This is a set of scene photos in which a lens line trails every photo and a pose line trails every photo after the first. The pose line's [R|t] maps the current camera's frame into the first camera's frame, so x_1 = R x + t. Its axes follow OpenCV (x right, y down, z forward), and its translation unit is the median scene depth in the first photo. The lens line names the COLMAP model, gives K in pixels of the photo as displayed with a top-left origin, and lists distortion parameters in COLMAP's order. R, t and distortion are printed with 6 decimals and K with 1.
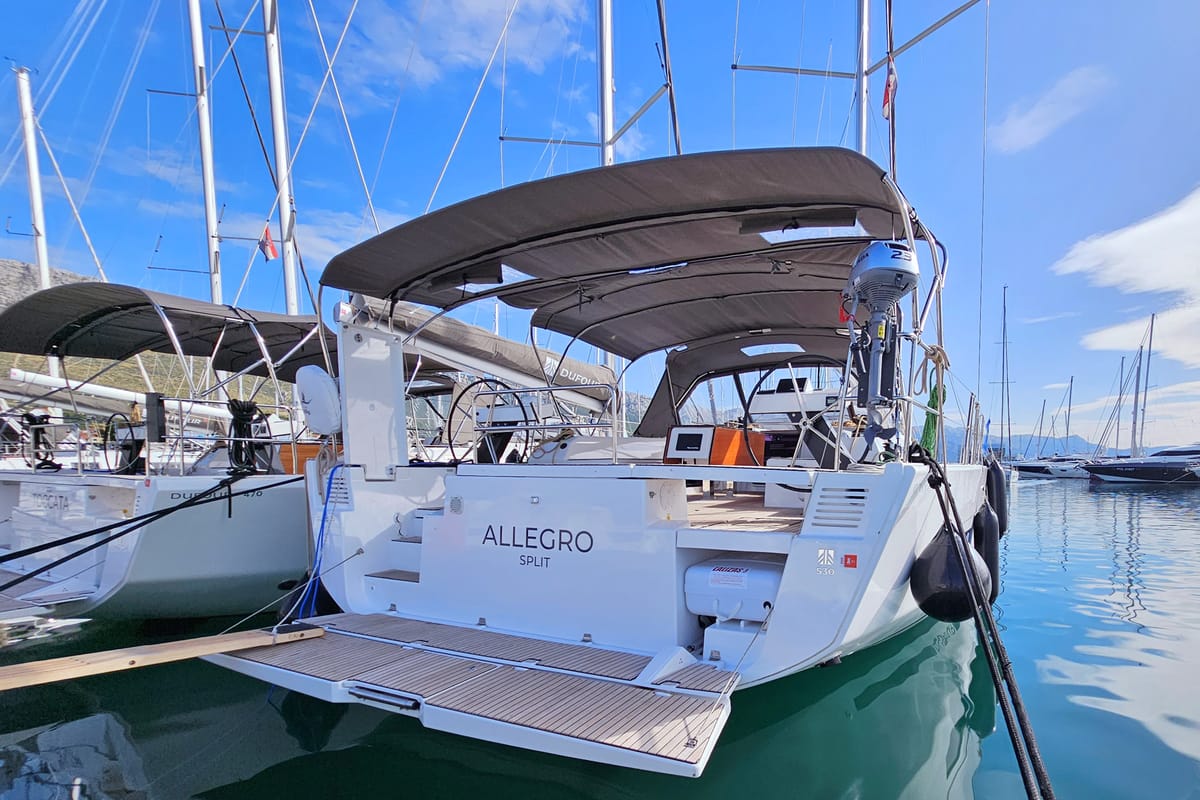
lens RADIAL K [[510.9, 0, 718.8], [0, 510.9, 478.9], [0, 0, 1]] dist [-0.001281, 0.000045]
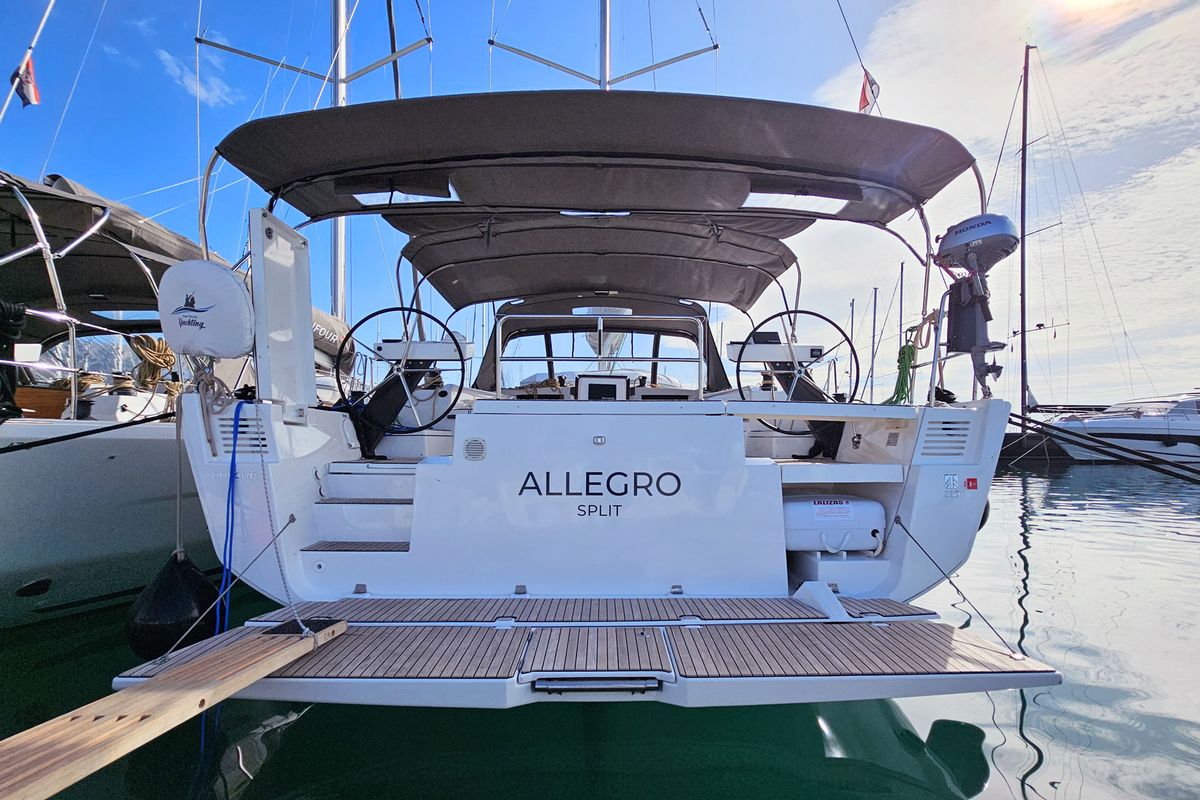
lens RADIAL K [[486.6, 0, 618.4], [0, 486.6, 421.6], [0, 0, 1]] dist [-0.001590, 0.000059]
pose [[0.926229, 0.010703, 0.376810, -0.578492], [0.007968, 0.998818, -0.047958, 0.044419], [-0.376878, 0.047422, 0.925048, 0.188337]]
